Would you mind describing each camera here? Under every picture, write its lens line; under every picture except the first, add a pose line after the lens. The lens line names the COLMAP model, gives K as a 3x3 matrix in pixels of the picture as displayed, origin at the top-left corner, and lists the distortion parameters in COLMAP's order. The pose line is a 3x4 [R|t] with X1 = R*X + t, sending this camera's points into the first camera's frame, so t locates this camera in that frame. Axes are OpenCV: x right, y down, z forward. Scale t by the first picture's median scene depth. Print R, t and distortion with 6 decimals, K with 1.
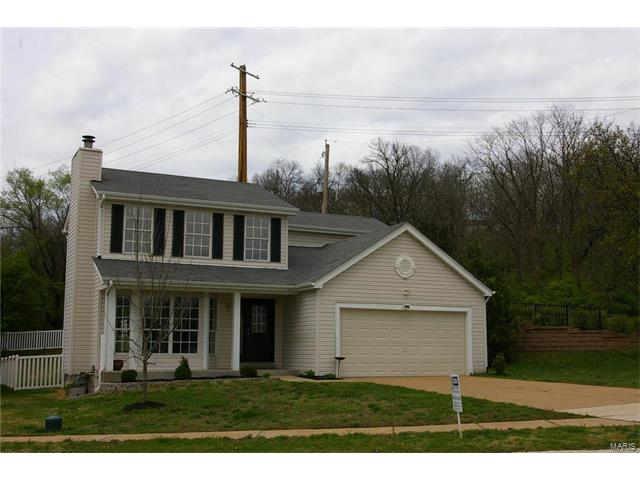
lens RADIAL K [[777.5, 0, 319.6], [0, 777.5, 241.6], [0, 0, 1]] dist [-0.003671, 0.000000]
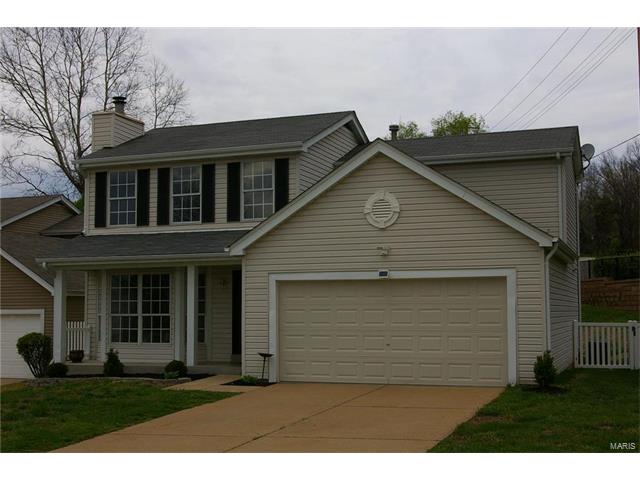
lens RADIAL K [[866.9, 0, 319.5], [0, 866.9, 239.1], [0, 0, 1]] dist [-0.035774, 0.000000]
pose [[0.676740, -0.068985, -0.732983, 0.598960], [0.108987, 0.994018, 0.007072, 0.045933], [0.728110, -0.084672, 0.680210, 0.496840]]
